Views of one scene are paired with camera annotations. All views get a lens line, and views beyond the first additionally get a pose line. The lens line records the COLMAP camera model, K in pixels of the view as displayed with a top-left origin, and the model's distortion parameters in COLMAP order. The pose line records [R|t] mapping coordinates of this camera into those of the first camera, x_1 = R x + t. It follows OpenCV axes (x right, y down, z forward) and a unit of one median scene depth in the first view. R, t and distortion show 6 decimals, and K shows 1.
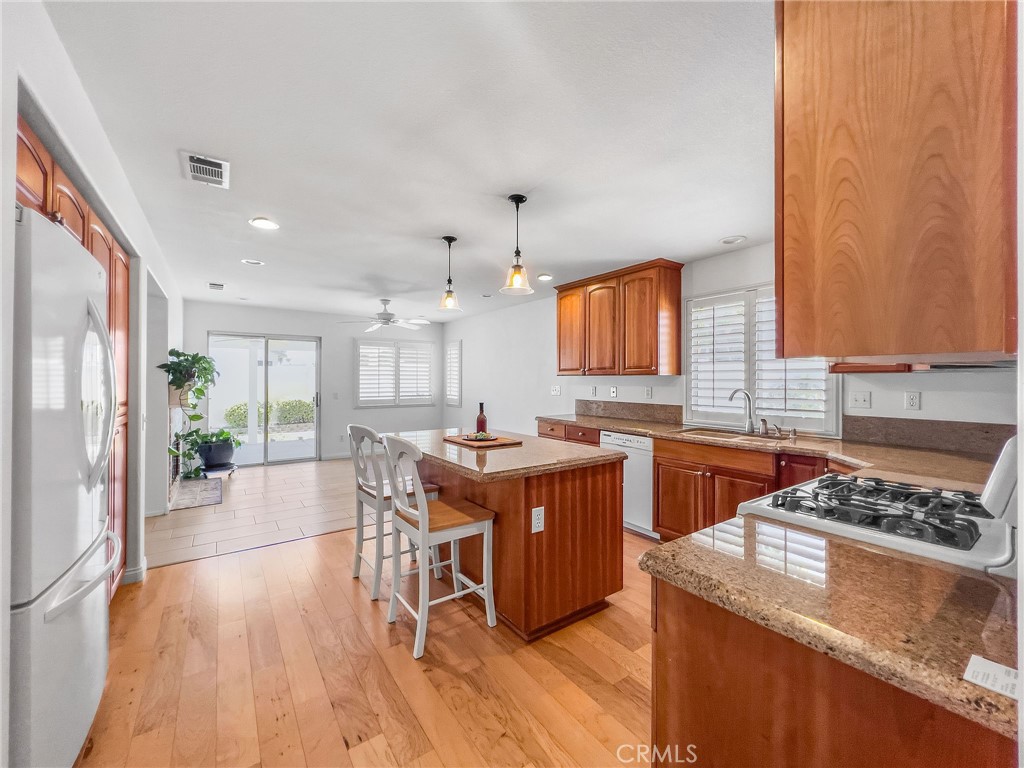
lens RADIAL K [[417.3, 0, 512.7], [0, 417.3, 376.2], [0, 0, 1]] dist [0.000671, 0.000176]
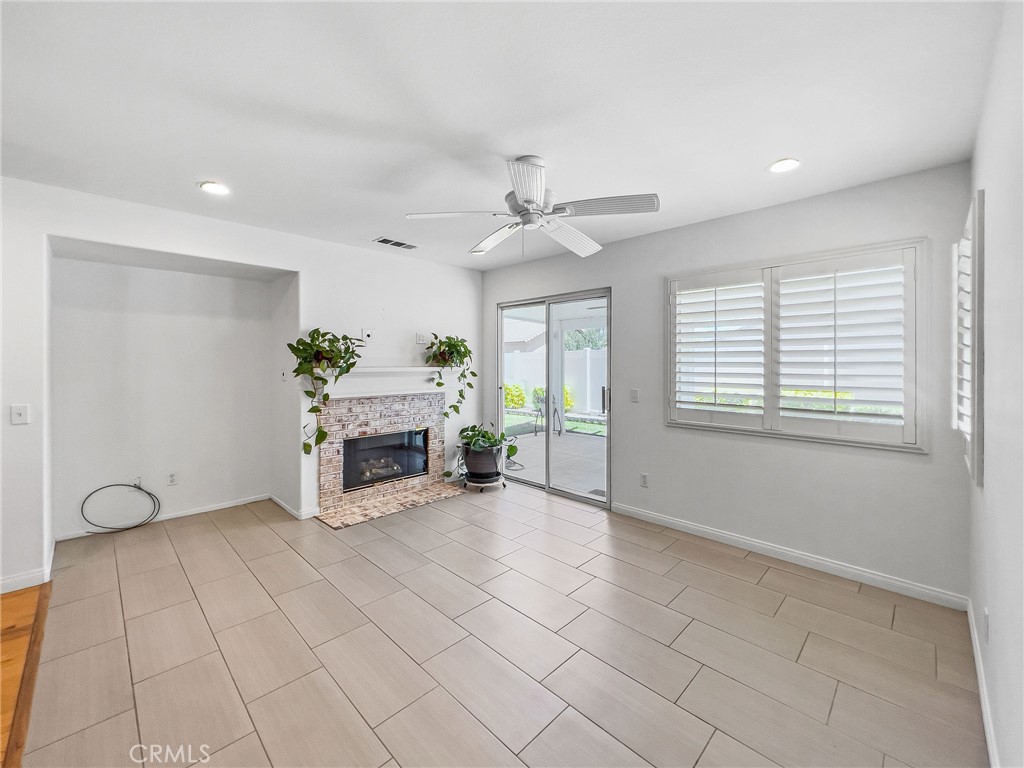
lens RADIAL K [[417.3, 0, 512.7], [0, 417.3, 376.2], [0, 0, 1]] dist [0.000671, 0.000176]
pose [[0.182166, 0.030593, -0.982792, 0.100679], [0.007742, 0.999440, 0.032546, 0.005758], [0.983237, -0.013537, 0.181827, 1.362702]]
